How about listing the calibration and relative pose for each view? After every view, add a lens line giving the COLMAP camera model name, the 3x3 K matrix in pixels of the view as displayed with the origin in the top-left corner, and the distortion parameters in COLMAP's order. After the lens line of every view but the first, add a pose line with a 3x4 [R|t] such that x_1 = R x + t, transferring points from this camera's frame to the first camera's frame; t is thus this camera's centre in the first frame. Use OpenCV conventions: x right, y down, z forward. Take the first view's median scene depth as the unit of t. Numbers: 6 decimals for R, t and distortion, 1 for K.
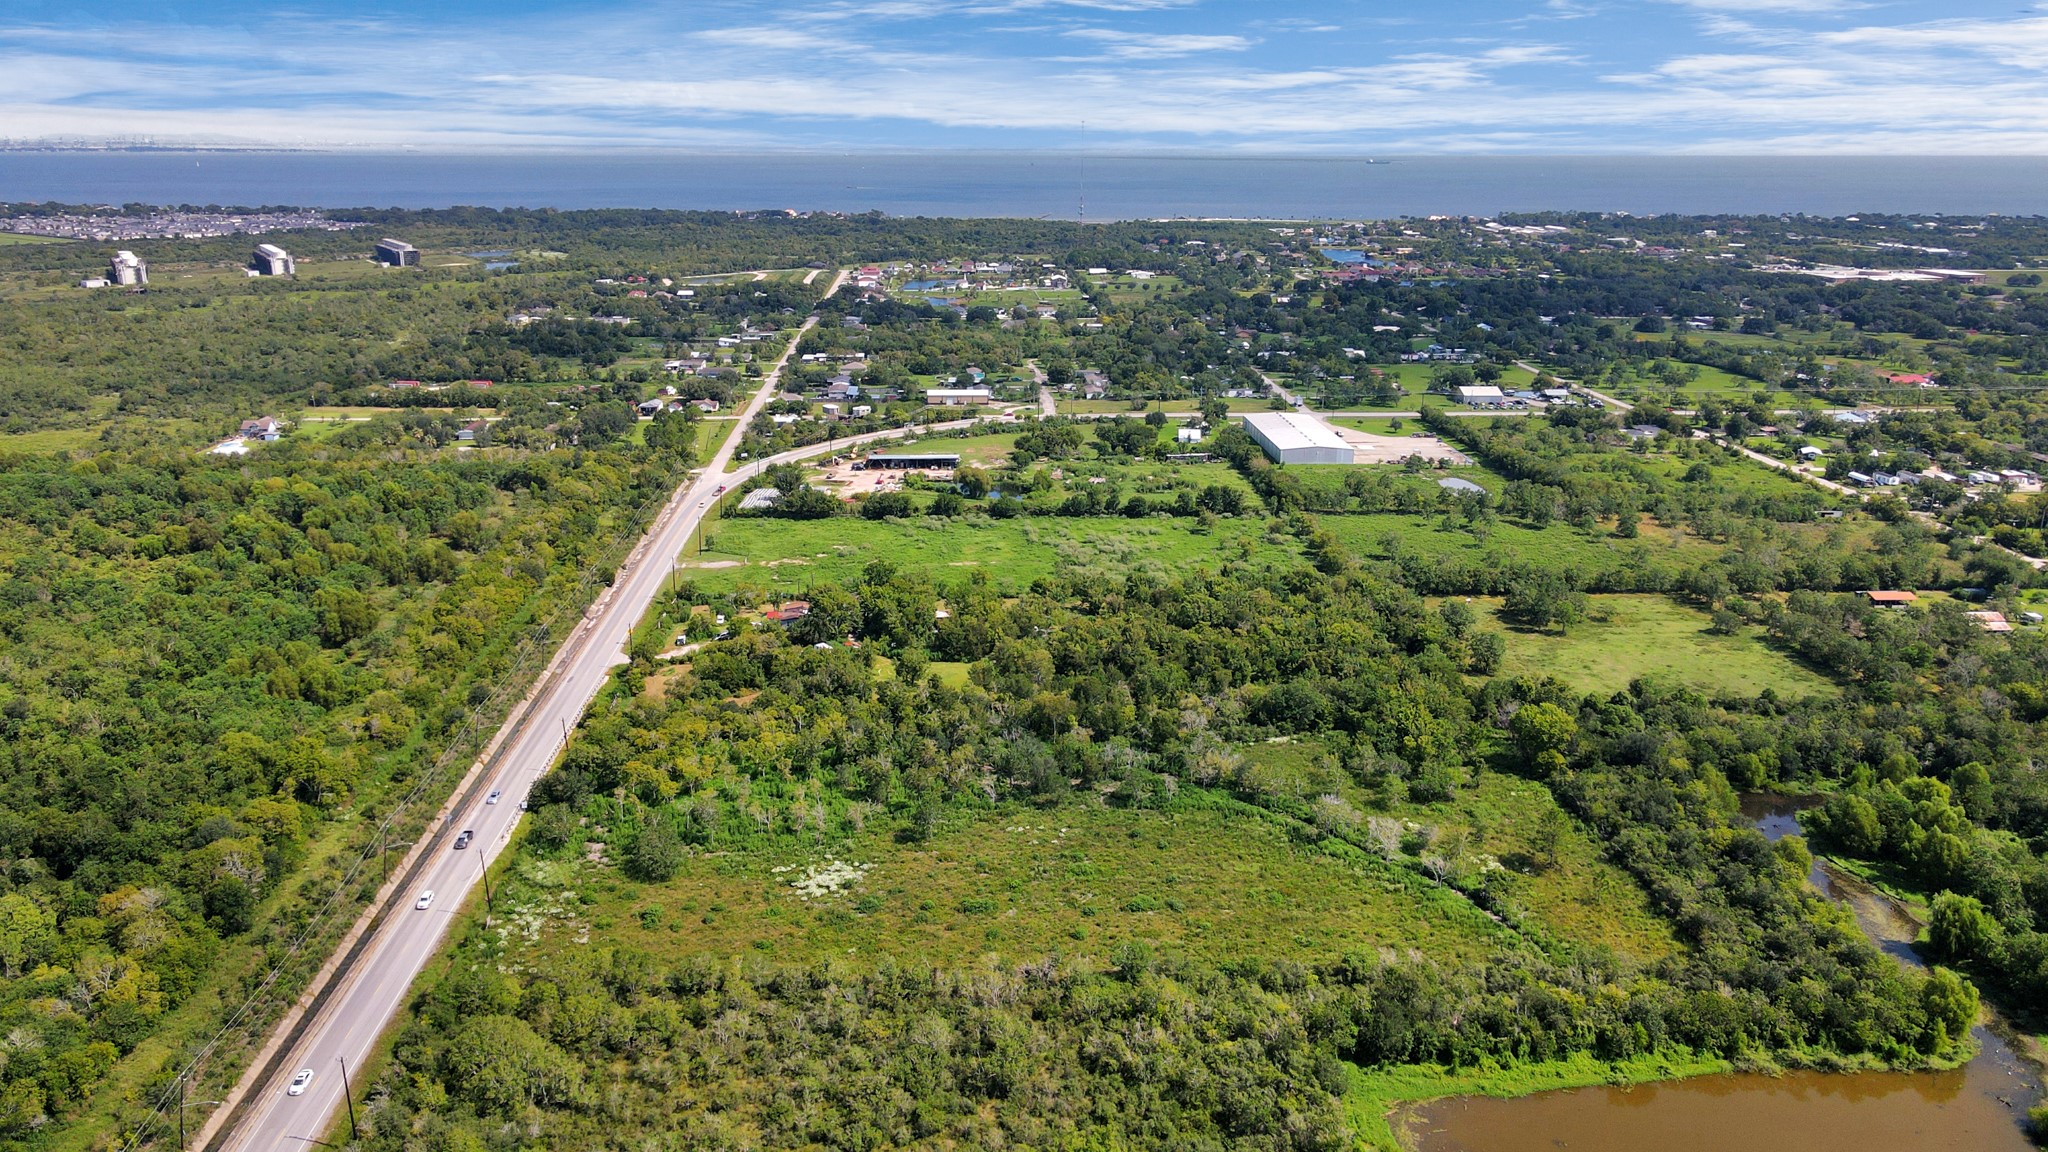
lens RADIAL K [[1496.7, 0, 1022.2], [0, 1496.7, 597.9], [0, 0, 1]] dist [-0.043663, 0.175673]
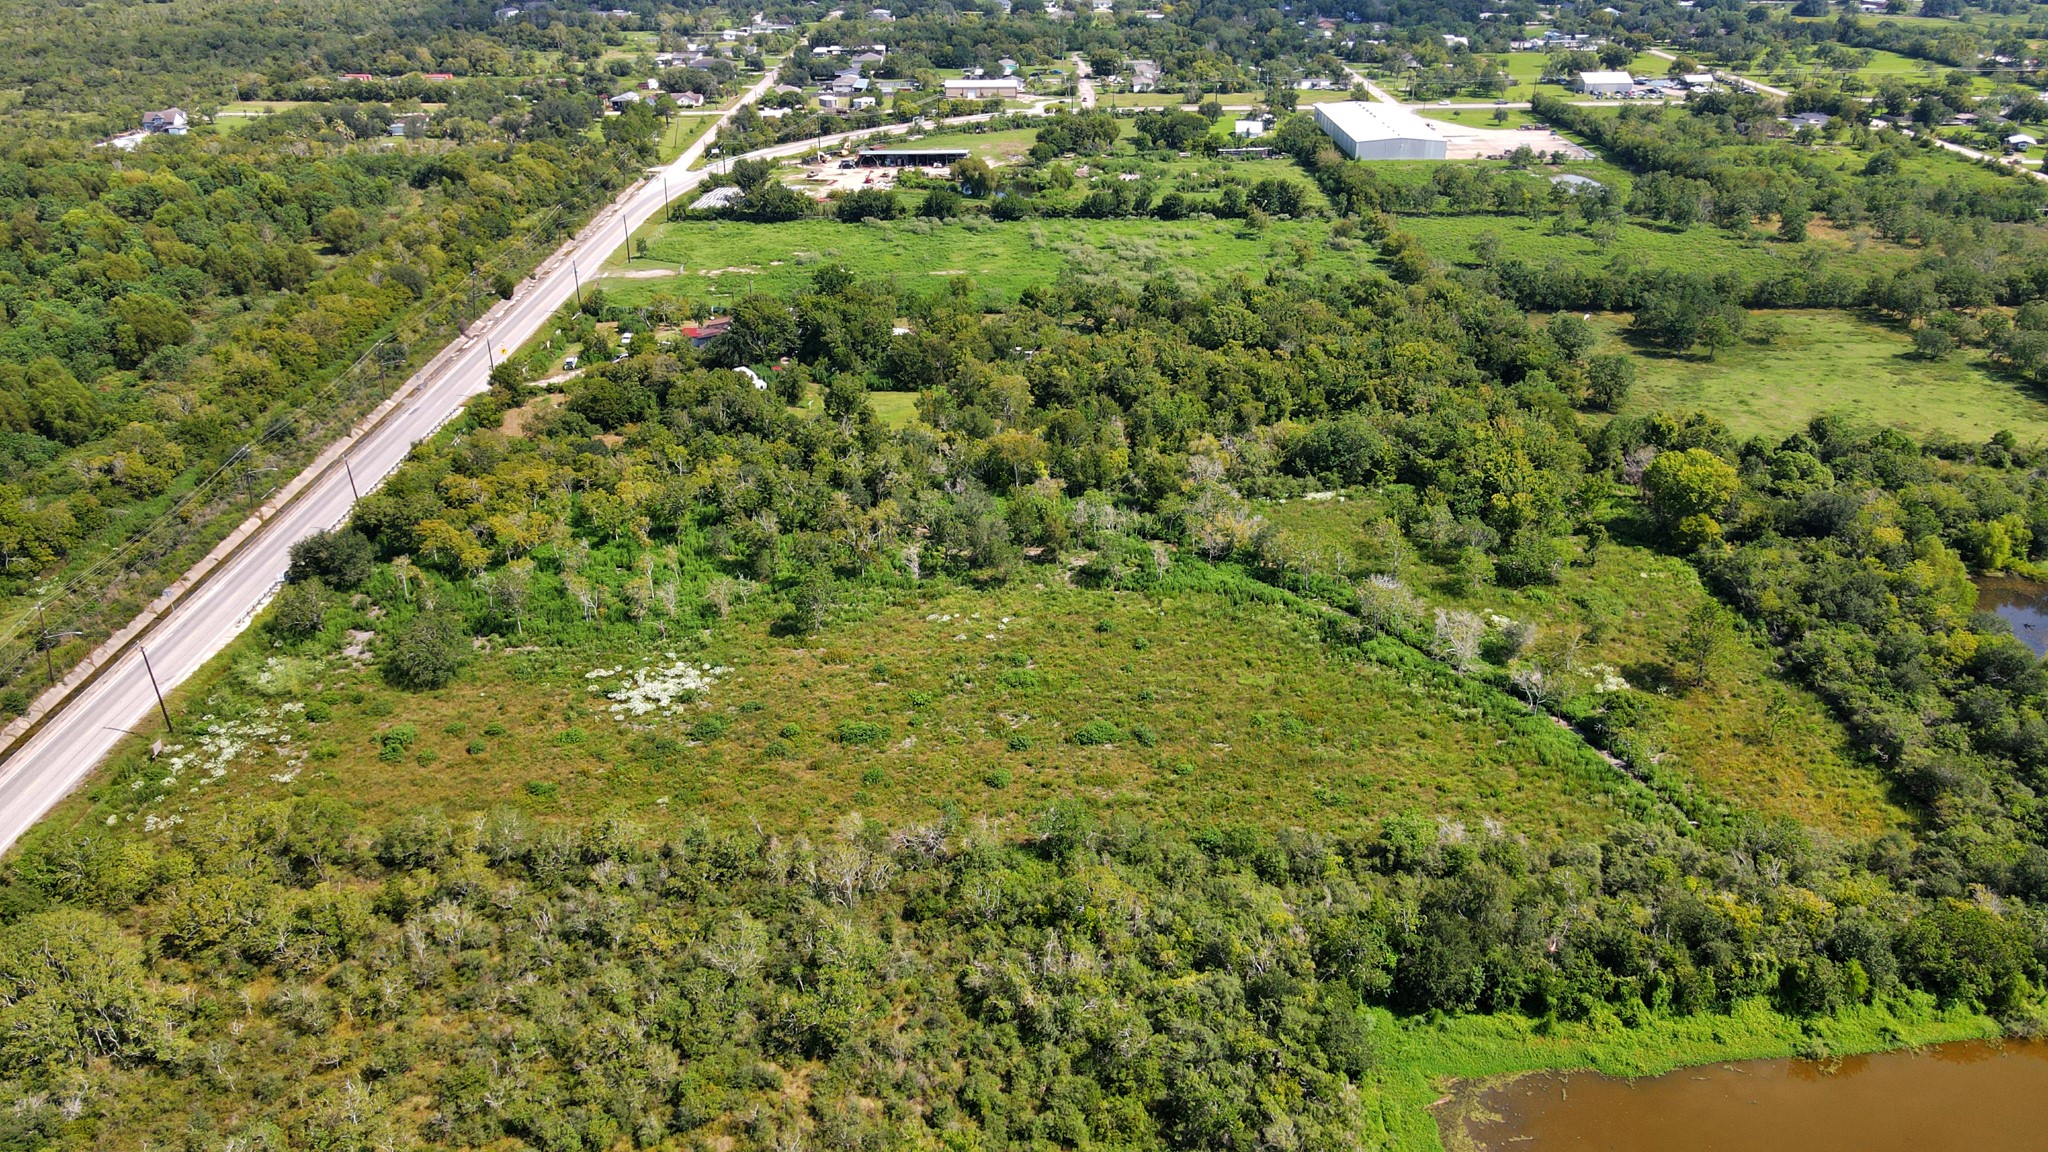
lens RADIAL K [[1496.0, 0, 1020.8], [0, 1496.0, 582.5], [0, 0, 1]] dist [-0.008521, 0.048834]
pose [[0.998532, 0.011303, -0.052980, 0.066631], [-0.002781, 0.987396, 0.158244, 0.021311], [0.054101, -0.157864, 0.985978, 0.267254]]
